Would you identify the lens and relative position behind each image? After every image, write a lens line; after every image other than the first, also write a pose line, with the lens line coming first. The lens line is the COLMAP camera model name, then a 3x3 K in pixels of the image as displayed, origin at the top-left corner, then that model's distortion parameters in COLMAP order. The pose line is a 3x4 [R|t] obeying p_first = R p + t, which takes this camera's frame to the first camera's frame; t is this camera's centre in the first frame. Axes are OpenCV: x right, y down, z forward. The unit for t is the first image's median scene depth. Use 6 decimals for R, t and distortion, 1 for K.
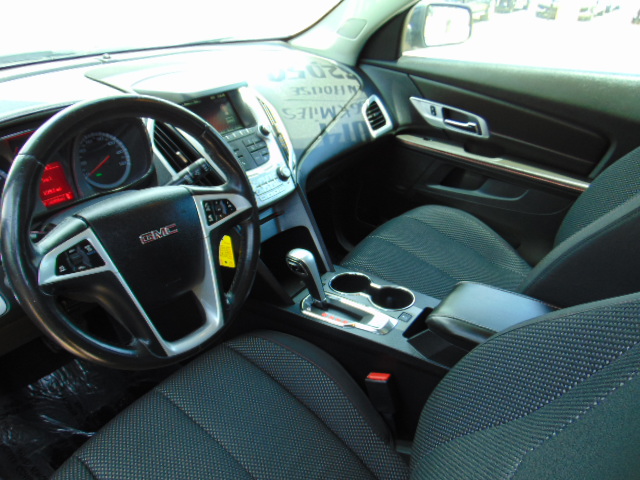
lens RADIAL K [[476.9, 0, 314.2], [0, 476.9, 240.5], [0, 0, 1]] dist [-0.049969, 0.124630]
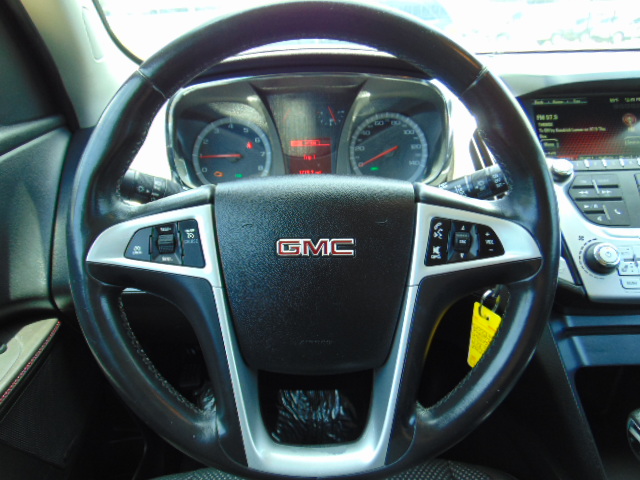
lens RADIAL K [[475.9, 0, 316.6], [0, 475.9, 242.5], [0, 0, 1]] dist [-0.001045, 0.035410]
pose [[0.600045, 0.281728, -0.748716, 0.068517], [-0.358690, 0.931330, 0.062976, -0.050440], [0.715044, 0.230769, 0.659892, 0.497196]]
